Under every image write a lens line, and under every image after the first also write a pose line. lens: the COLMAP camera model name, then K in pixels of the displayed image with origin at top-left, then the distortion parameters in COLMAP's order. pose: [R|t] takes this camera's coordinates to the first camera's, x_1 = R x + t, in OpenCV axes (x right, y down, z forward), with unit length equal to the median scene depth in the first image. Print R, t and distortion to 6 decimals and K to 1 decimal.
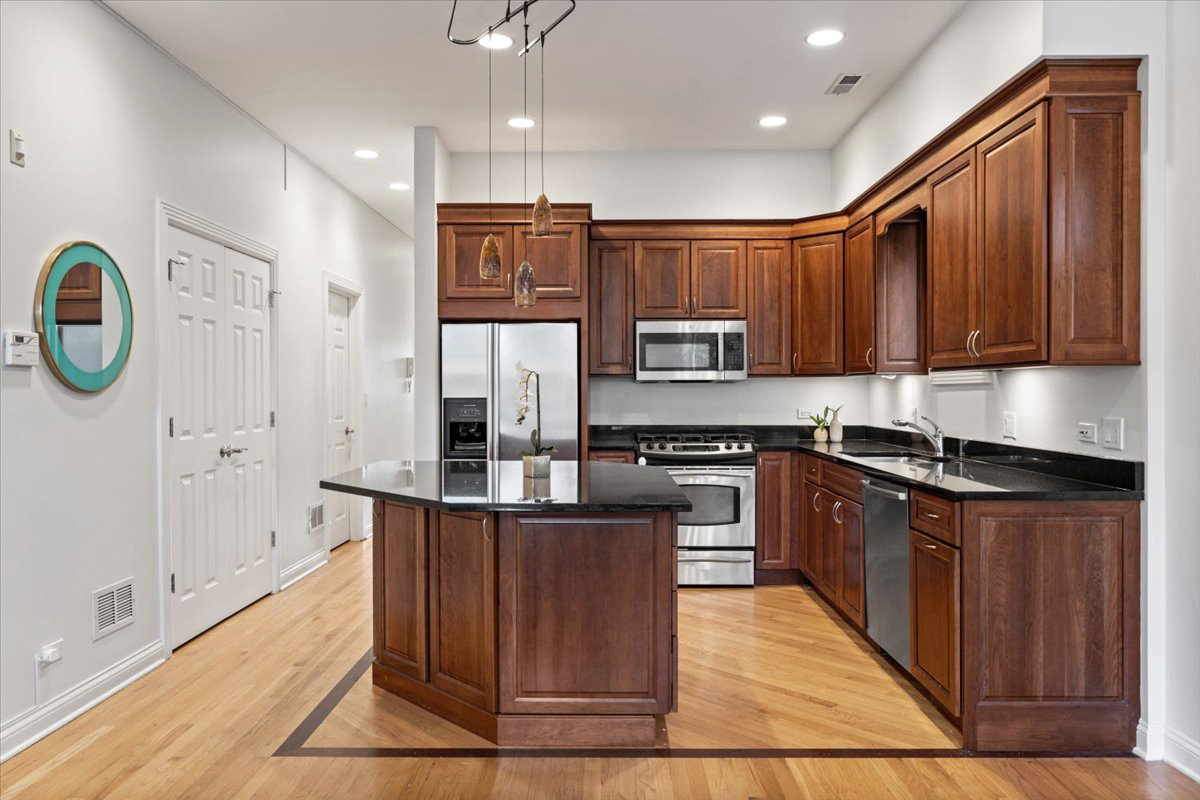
lens RADIAL K [[841.9, 0, 595.4], [0, 841.9, 395.3], [0, 0, 1]] dist [-0.000791, 0.009506]
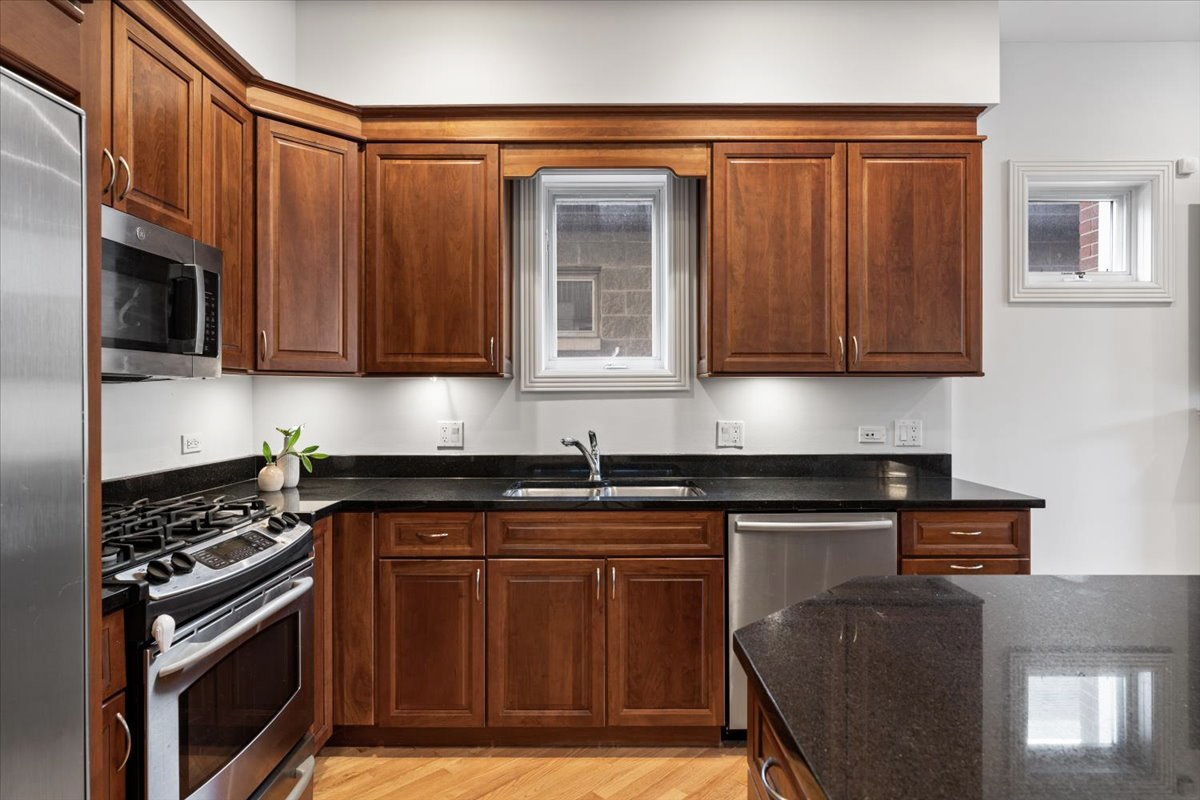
lens RADIAL K [[668.9, 0, 595.0], [0, 668.9, 393.2], [0, 0, 1]] dist [-0.003491, 0.001152]
pose [[-0.010549, 0.003269, 0.999939, -0.196857], [0.007440, 0.999967, -0.003190, -0.007683], [-0.999917, 0.007406, -0.010573, 0.840932]]
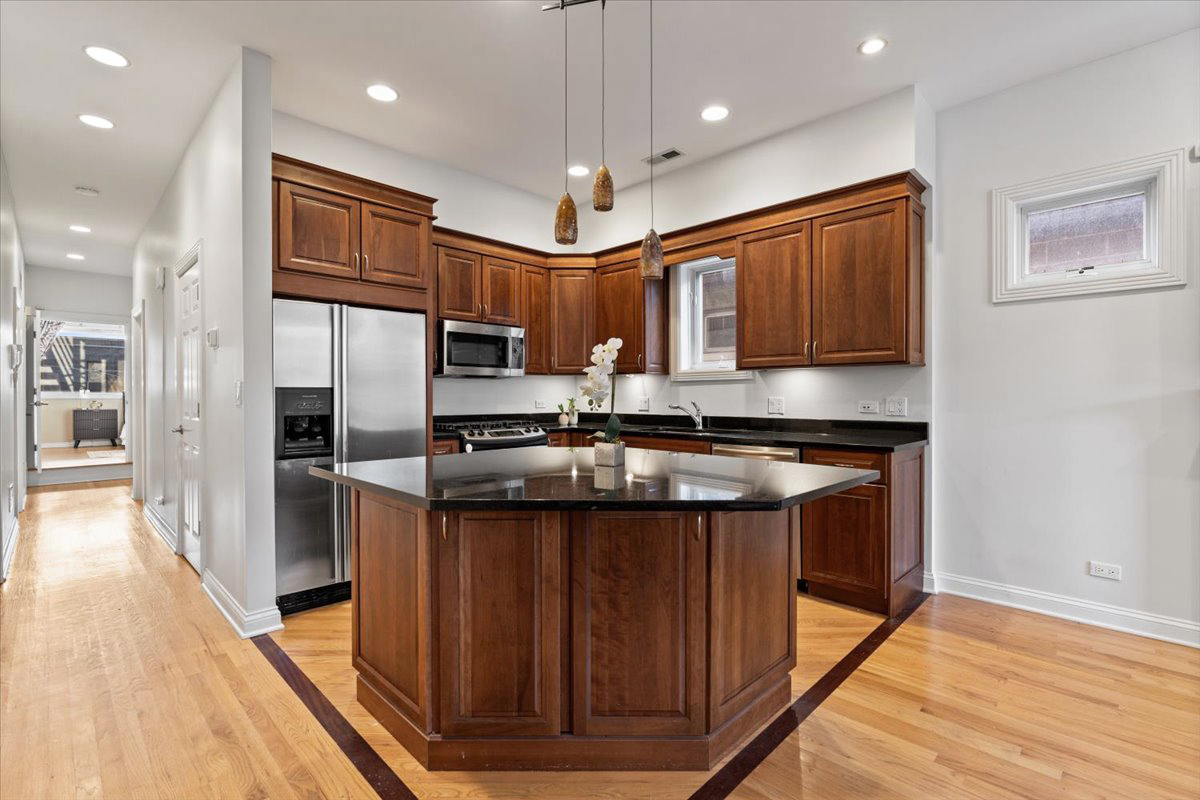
lens RADIAL K [[547.2, 0, 596.1], [0, 547.2, 399.1], [0, 0, 1]] dist [-0.004587, 0.000428]
pose [[0.695263, -0.002968, 0.718749, -0.340430], [0.003964, 0.999992, 0.000295, 0.015749], [-0.718744, 0.002644, 0.695269, 0.386357]]
